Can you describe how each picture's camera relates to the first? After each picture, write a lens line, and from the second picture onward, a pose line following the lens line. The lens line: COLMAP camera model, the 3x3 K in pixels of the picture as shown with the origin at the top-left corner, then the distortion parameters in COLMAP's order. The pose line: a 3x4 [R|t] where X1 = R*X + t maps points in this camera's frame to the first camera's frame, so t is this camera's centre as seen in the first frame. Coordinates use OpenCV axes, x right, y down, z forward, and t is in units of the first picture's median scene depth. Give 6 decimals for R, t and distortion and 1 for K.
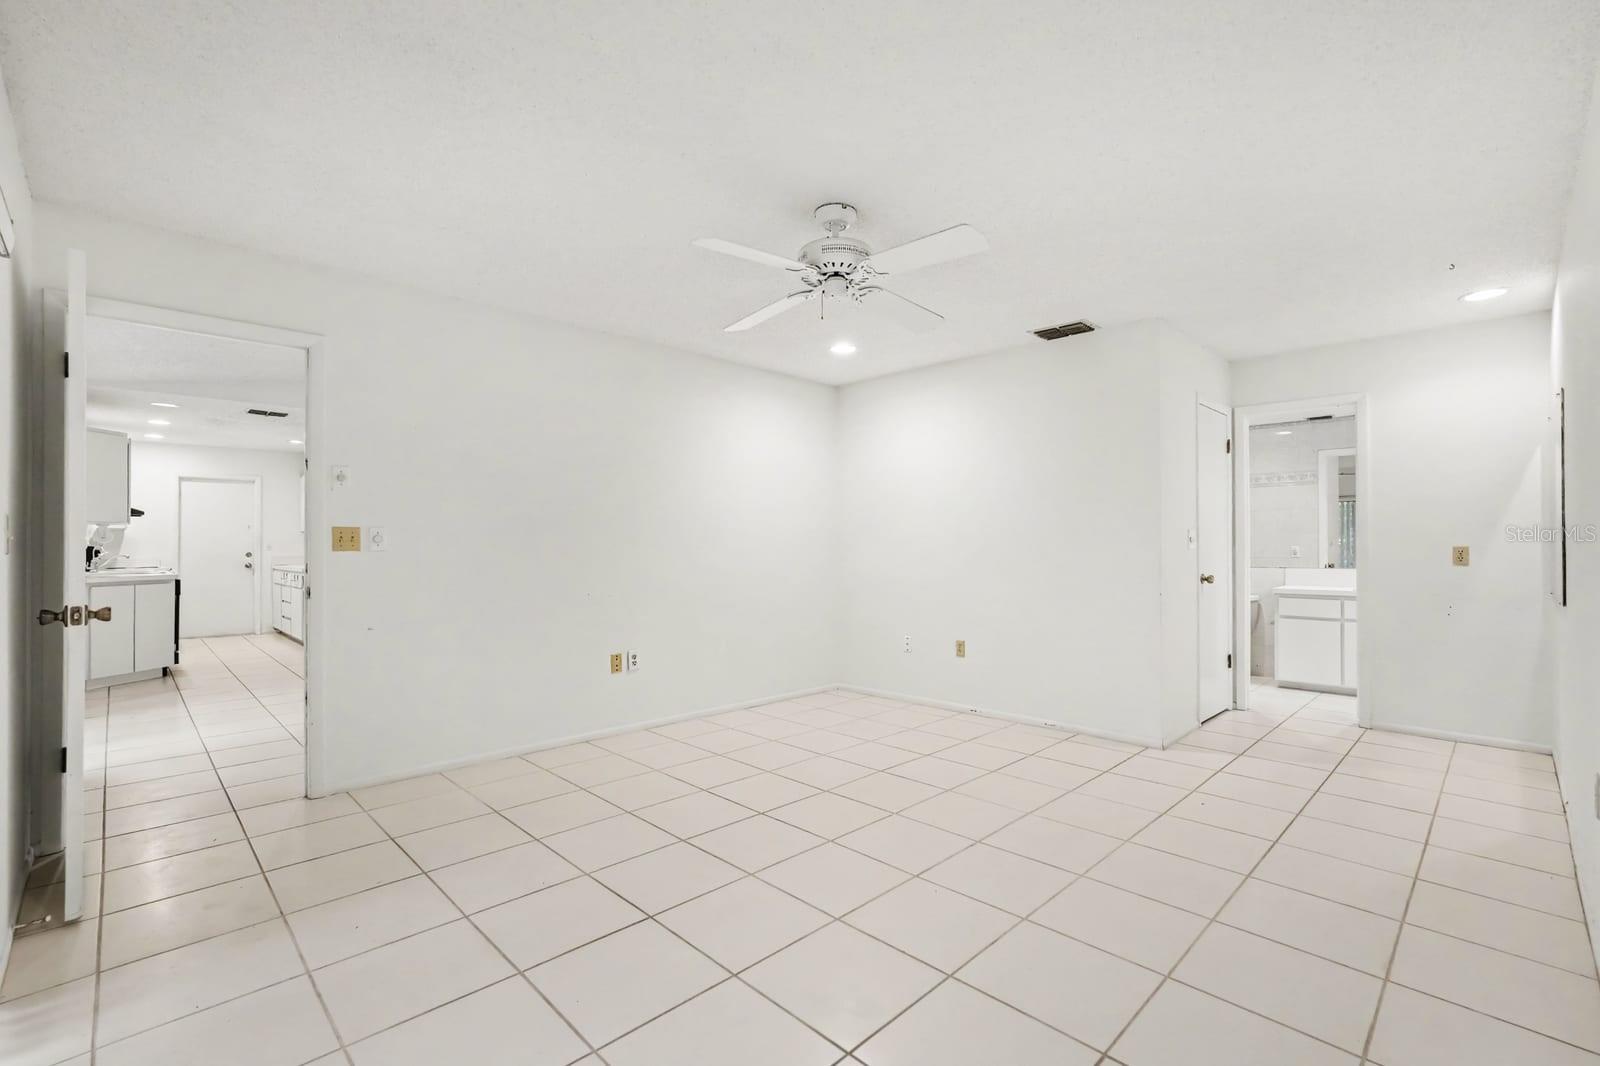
lens RADIAL K [[704.3, 0, 796.2], [0, 704.3, 544.0], [0, 0, 1]] dist [0.001375, 0.002496]
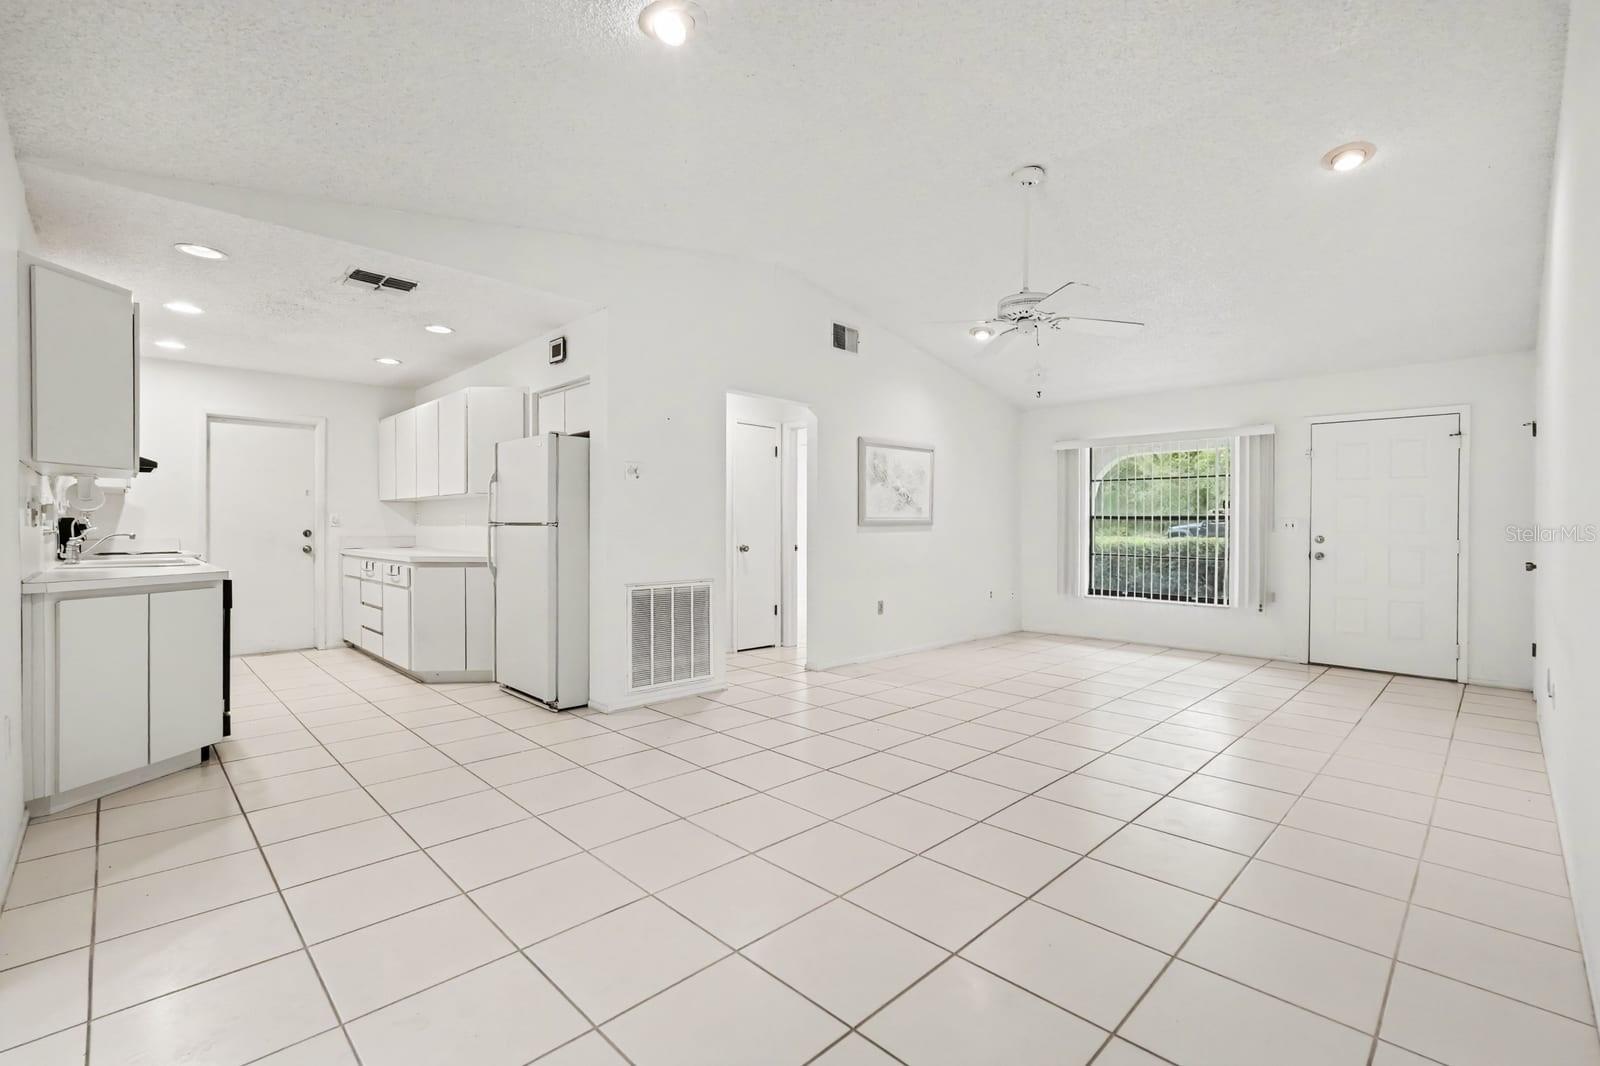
lens RADIAL K [[704.3, 0, 815.4], [0, 704.3, 531.9], [0, 0, 1]] dist [0.001375, 0.002496]
pose [[0.999793, 0.007454, 0.018914, -0.322259], [-0.007657, 0.999914, 0.010683, 0.003109], [-0.018832, -0.010826, 0.999764, 0.333324]]
